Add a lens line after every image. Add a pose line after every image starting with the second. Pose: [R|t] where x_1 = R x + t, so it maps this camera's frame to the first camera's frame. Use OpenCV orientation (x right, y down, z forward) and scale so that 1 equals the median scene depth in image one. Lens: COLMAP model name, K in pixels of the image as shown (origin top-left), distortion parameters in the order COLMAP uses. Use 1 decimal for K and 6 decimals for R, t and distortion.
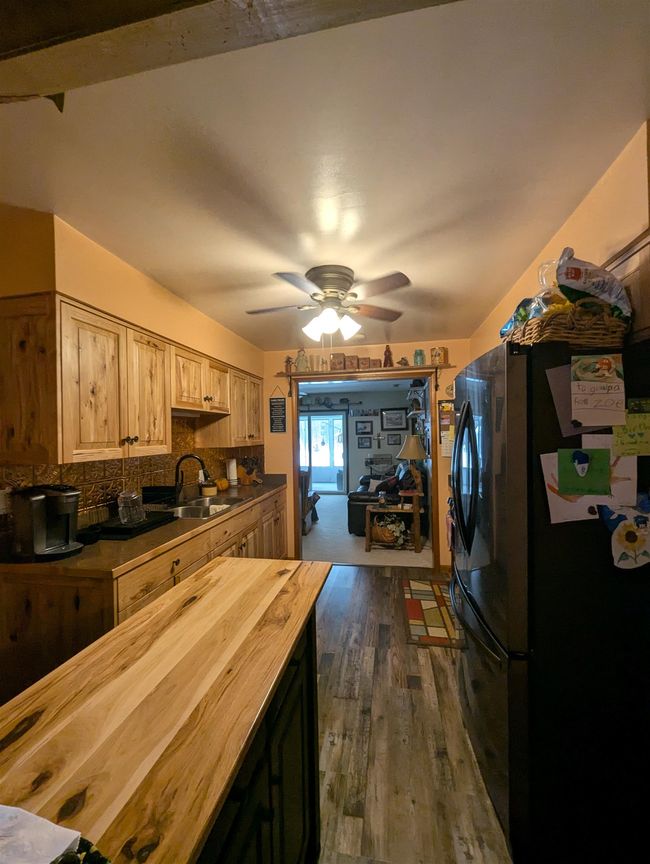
lens RADIAL K [[354.0, 0, 325.4], [0, 354.0, 431.7], [0, 0, 1]] dist [0.000529, -0.001311]
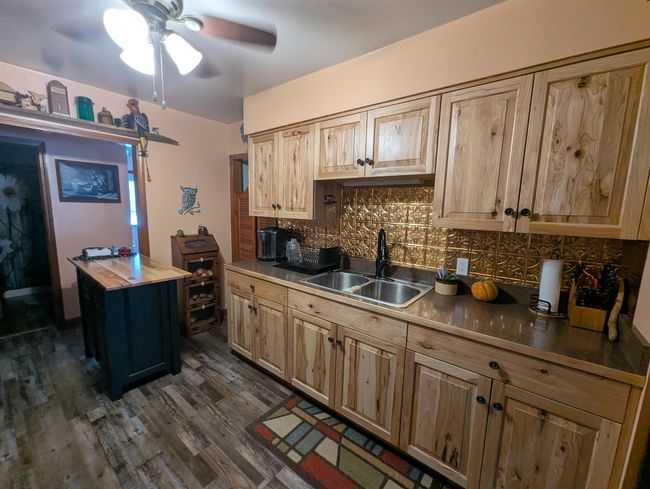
lens RADIAL K [[266.3, 0, 328.1], [0, 266.3, 244.0], [0, 0, 1]] dist [0.000529, -0.001311]
pose [[-0.460405, 0.136437, -0.877162, 0.472942], [-0.006016, 0.987616, 0.156775, 0.001778], [0.887689, 0.077457, -0.453882, 2.023459]]
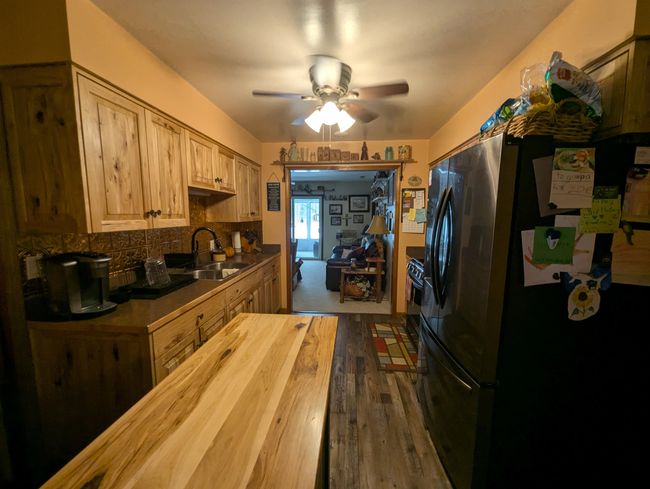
lens RADIAL K [[266.3, 0, 327.1], [0, 266.3, 245.0], [0, 0, 1]] dist [0.000529, -0.001311]
pose [[0.994663, 0.010361, 0.102653, -0.100967], [-0.022625, 0.992632, 0.119039, 0.012600], [-0.100663, -0.120726, 0.987569, 0.107399]]
